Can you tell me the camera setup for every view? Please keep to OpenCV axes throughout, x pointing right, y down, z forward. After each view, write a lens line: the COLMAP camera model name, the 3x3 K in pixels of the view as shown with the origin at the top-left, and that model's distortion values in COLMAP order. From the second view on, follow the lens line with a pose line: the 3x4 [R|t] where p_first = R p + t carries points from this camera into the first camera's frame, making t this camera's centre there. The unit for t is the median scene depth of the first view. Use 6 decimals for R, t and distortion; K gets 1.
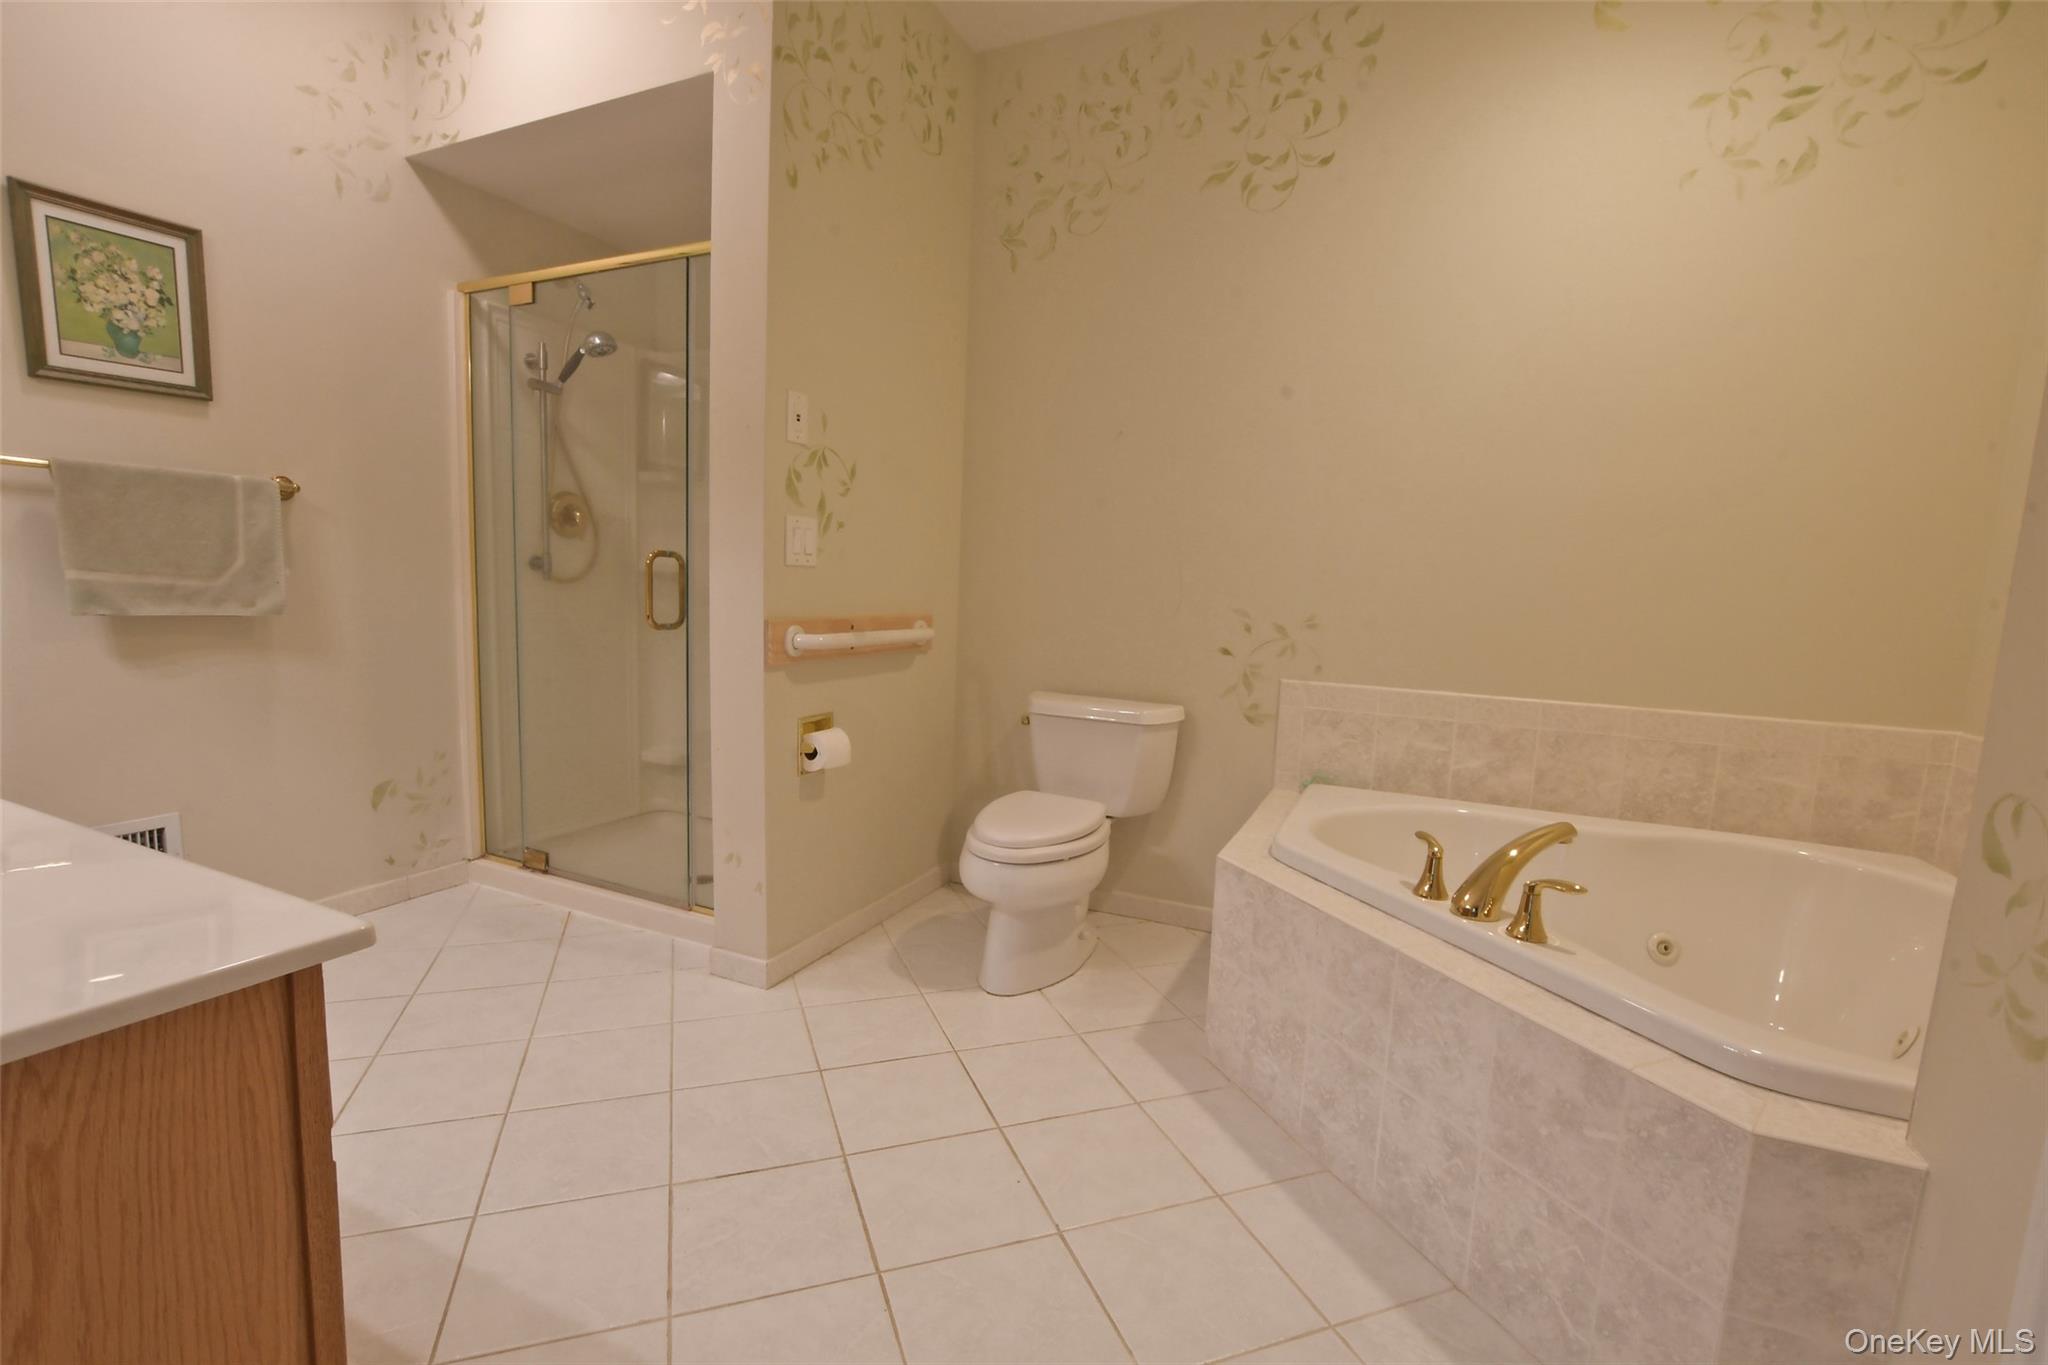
lens RADIAL K [[921.2, 0, 1007.4], [0, 921.2, 693.7], [0, 0, 1]] dist [-0.040759, 0.009494]
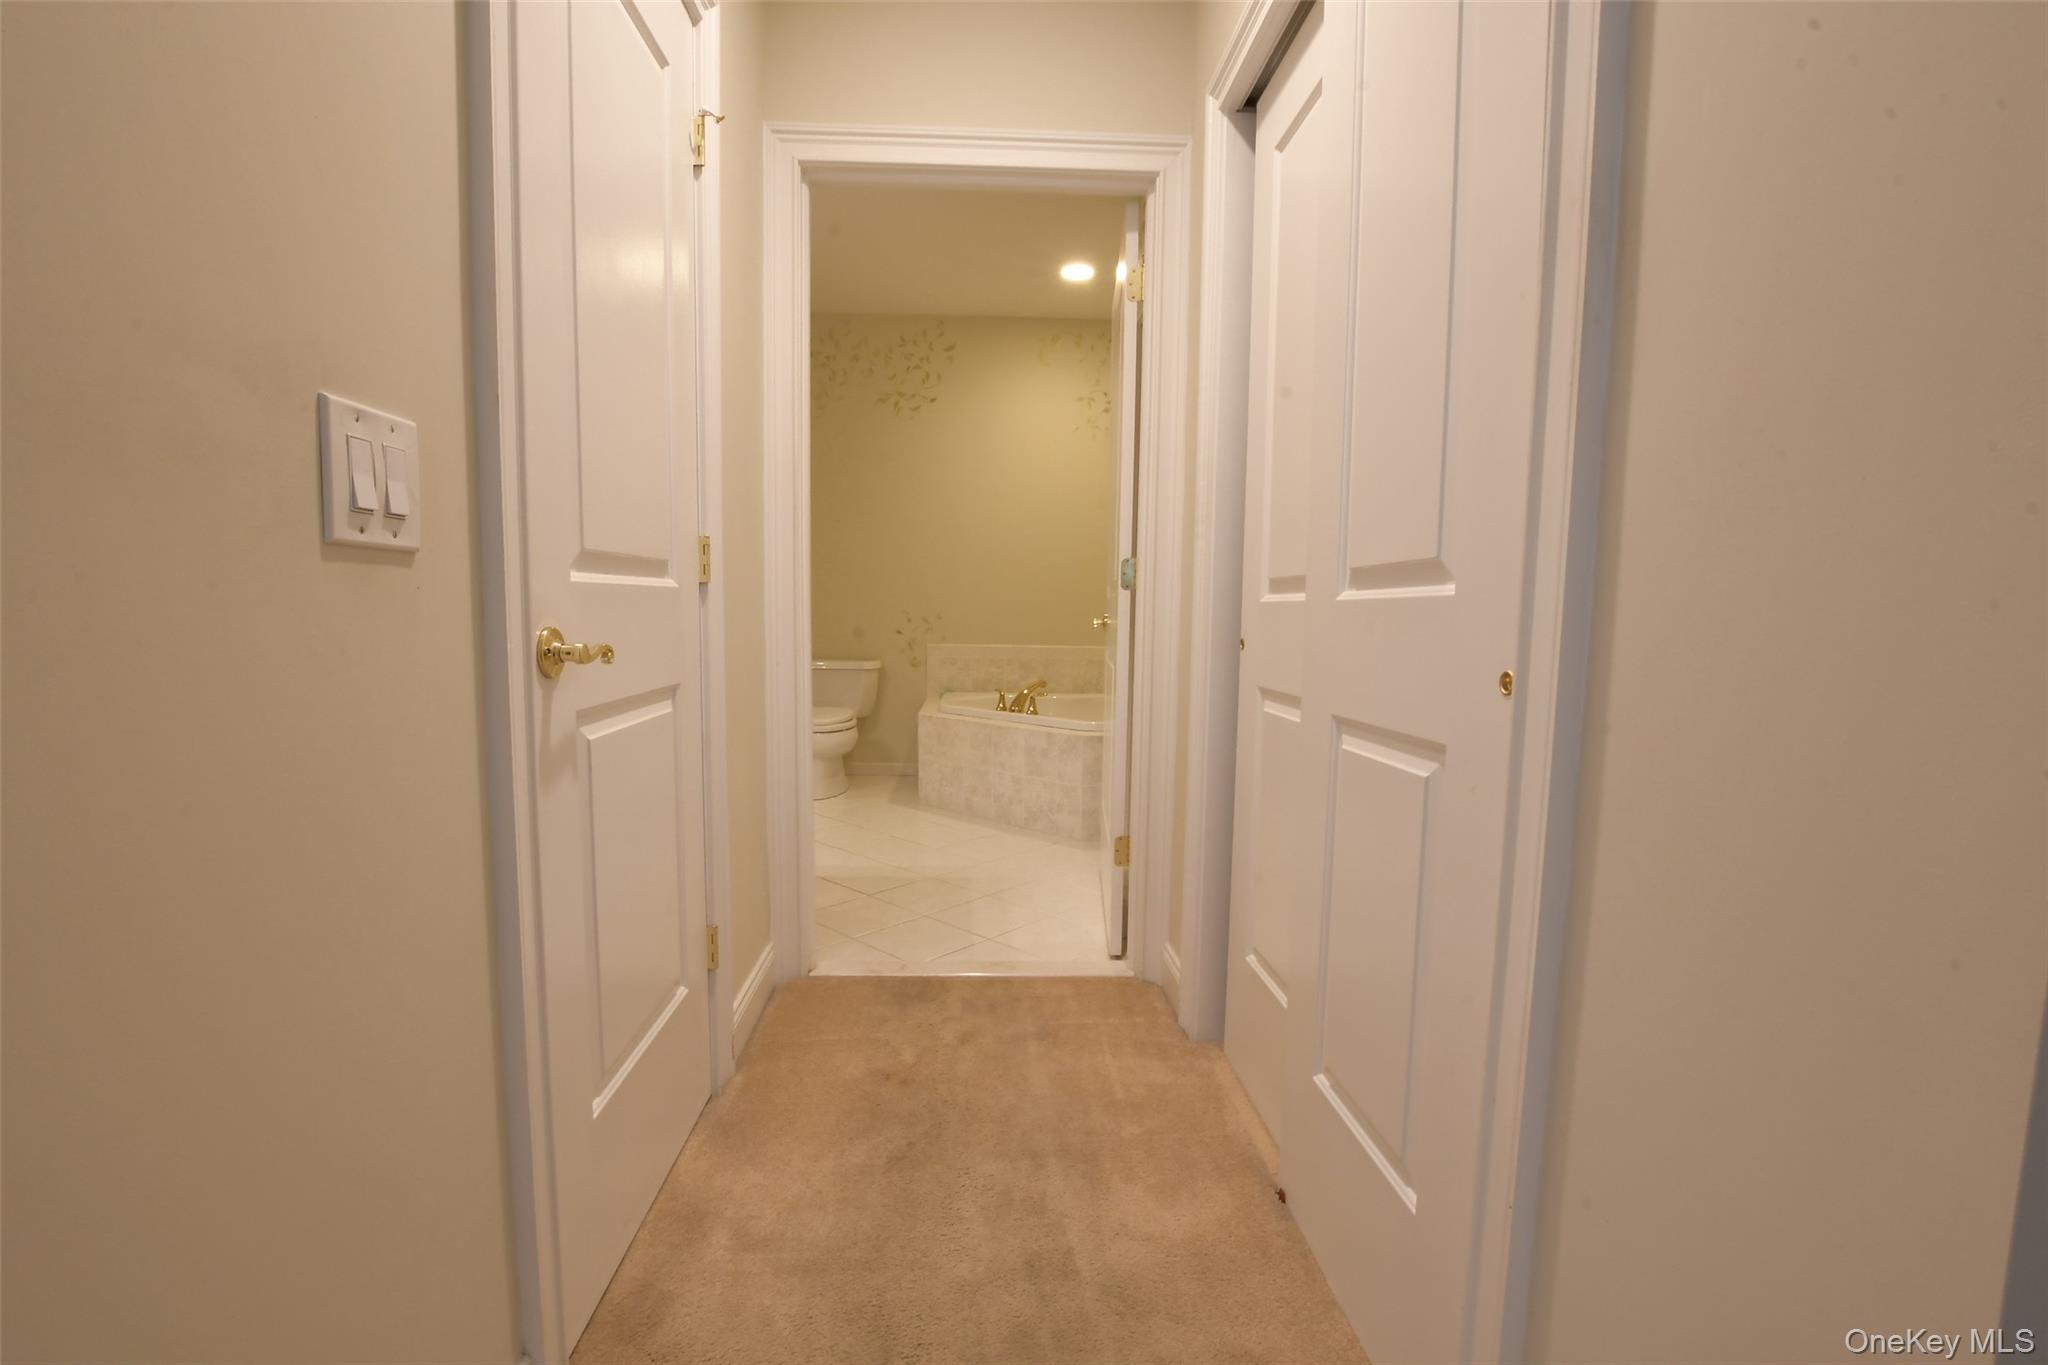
lens RADIAL K [[921.2, 0, 1007.4], [0, 921.2, 693.7], [0, 0, 1]] dist [-0.040759, 0.009494]
pose [[0.893382, -0.069542, 0.443884, -0.501283], [0.074768, 0.997184, 0.005744, 0.104658], [-0.443034, 0.028056, 0.896066, -1.001732]]
